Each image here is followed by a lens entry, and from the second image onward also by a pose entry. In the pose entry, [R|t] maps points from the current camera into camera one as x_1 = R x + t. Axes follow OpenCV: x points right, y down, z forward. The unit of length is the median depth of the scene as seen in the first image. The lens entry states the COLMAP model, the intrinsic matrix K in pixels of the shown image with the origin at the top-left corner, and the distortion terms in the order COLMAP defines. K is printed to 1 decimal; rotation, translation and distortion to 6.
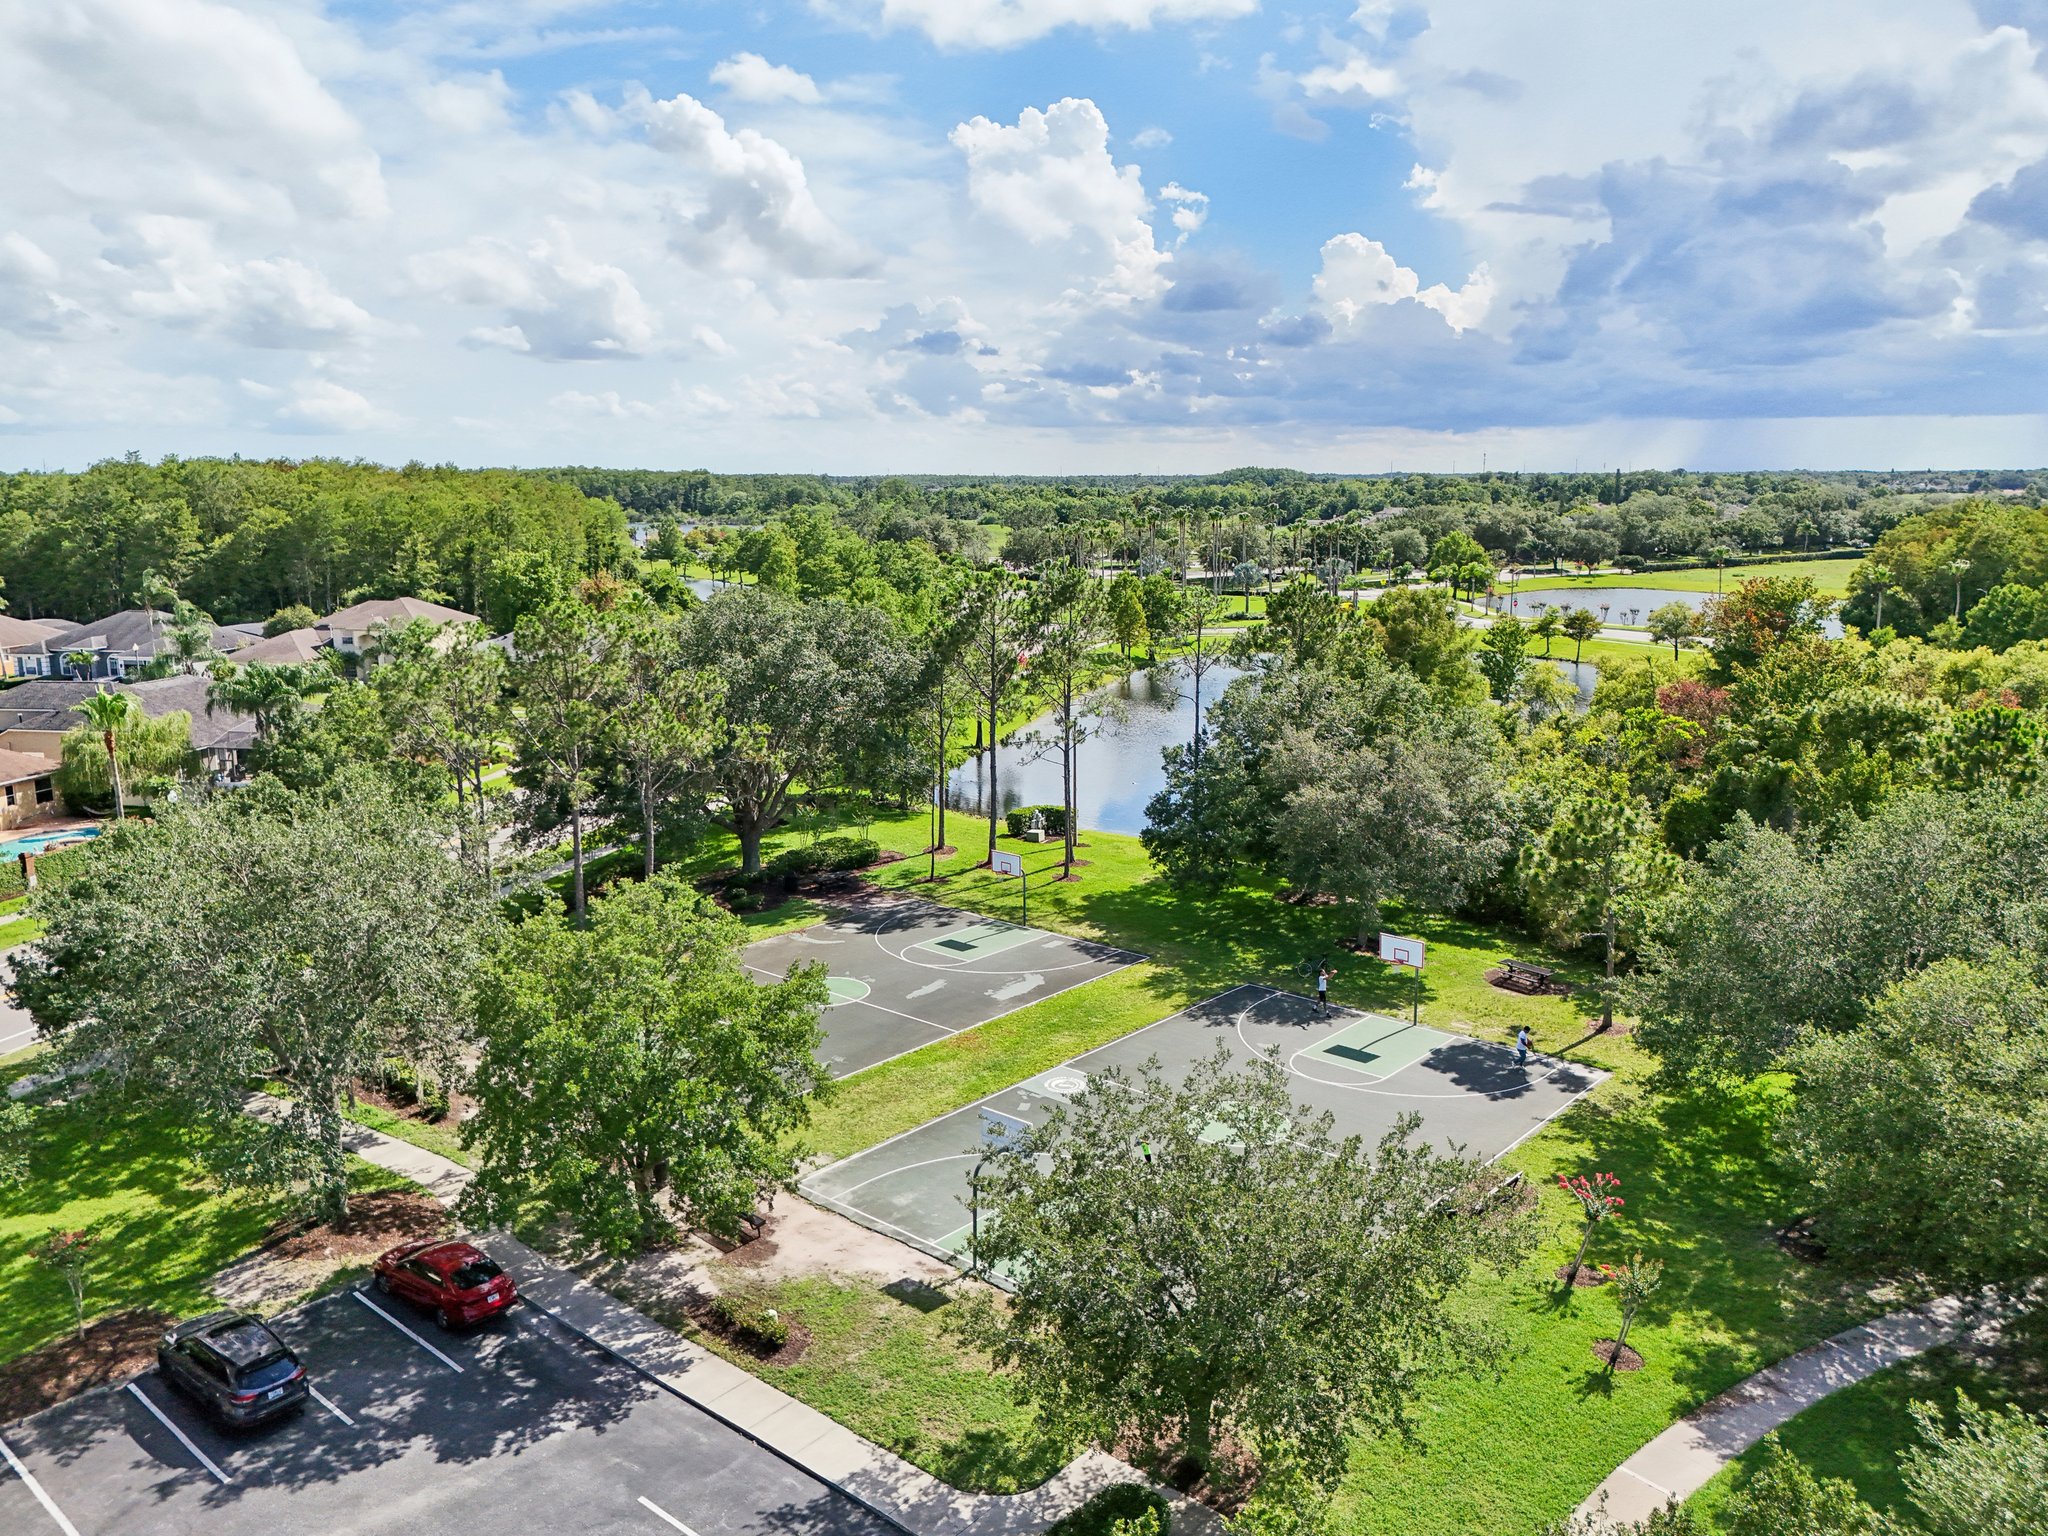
lens RADIAL K [[1512.2, 0, 1027.3], [0, 1512.2, 773.0], [0, 0, 1]] dist [0.053586, -0.045503]
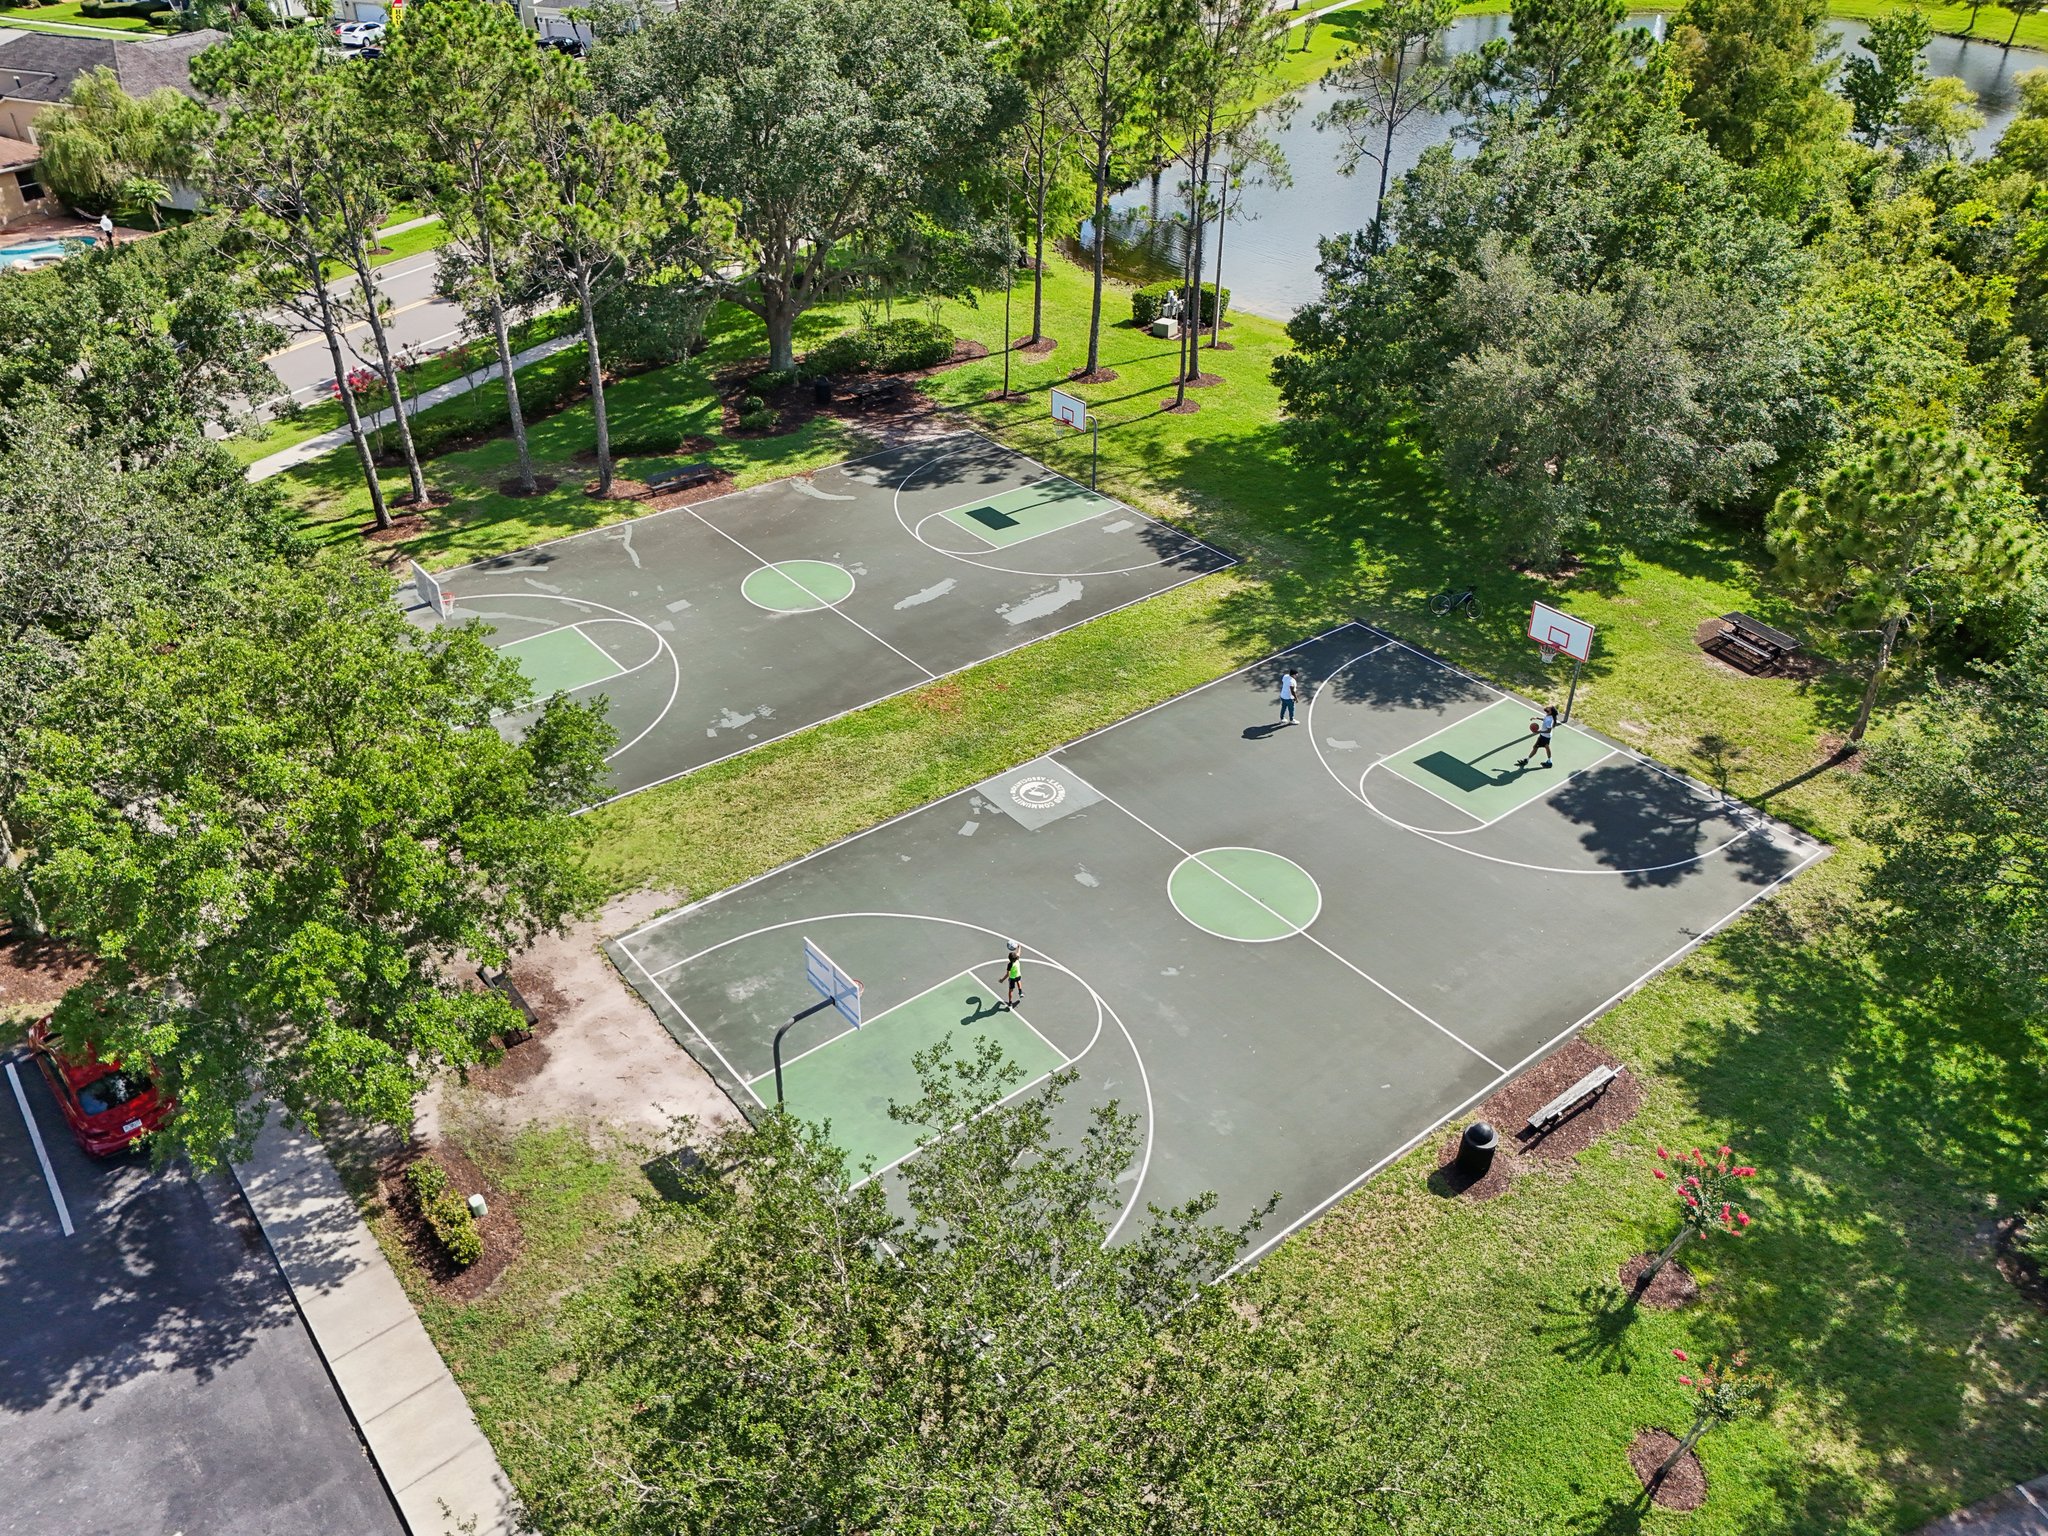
lens RADIAL K [[1512.2, 0, 1031.1], [0, 1512.2, 766.7], [0, 0, 1]] dist [0.053586, -0.045503]
pose [[0.983824, 0.110318, -0.141137, 0.098876], [-0.046114, 0.917289, 0.395542, -0.078440], [0.173099, -0.382636, 0.907539, 0.263462]]
